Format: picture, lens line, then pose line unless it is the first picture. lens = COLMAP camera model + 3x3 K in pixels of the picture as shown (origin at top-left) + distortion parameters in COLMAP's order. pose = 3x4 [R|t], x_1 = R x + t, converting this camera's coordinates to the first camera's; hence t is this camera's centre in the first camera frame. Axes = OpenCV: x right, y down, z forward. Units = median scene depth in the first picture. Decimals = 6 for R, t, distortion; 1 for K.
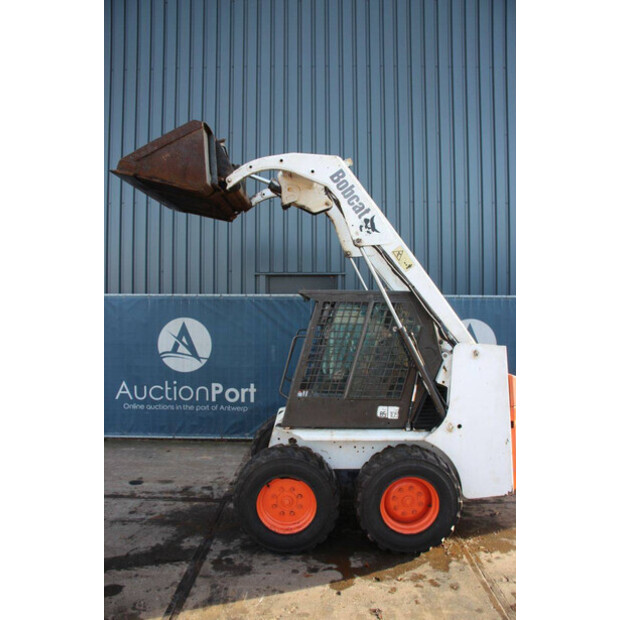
lens RADIAL K [[512.9, 0, 310.0], [0, 512.9, 310.0], [0, 0, 1]] dist [-0.169473, 0.160924]
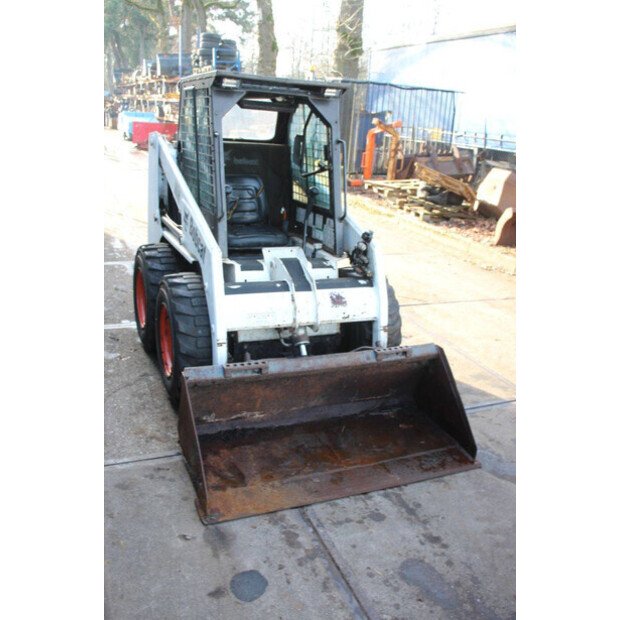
lens RADIAL K [[594.7, 0, 310.0], [0, 594.7, 310.0], [0, 0, 1]] dist [-0.134296, 0.188665]
pose [[-0.408891, -0.328212, 0.851519, -0.559364], [-0.054625, 0.940216, 0.336169, -0.007186], [-0.910947, 0.090943, -0.402374, 0.915203]]
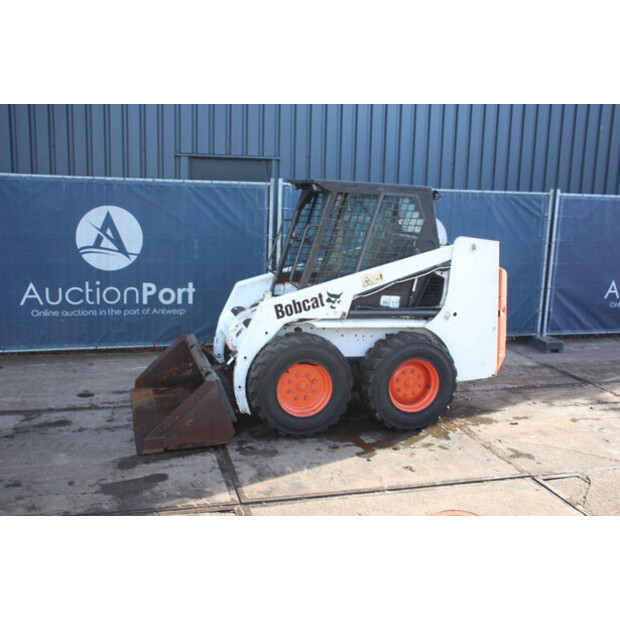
lens RADIAL K [[687.7, 0, 310.0], [0, 687.7, 310.0], [0, 0, 1]] dist [-0.025547, 0.012917]
pose [[0.958288, -0.020351, 0.285078, -0.255286], [-0.024699, 0.987833, 0.153547, 0.003425], [-0.284734, -0.154183, 0.946126, -0.189242]]
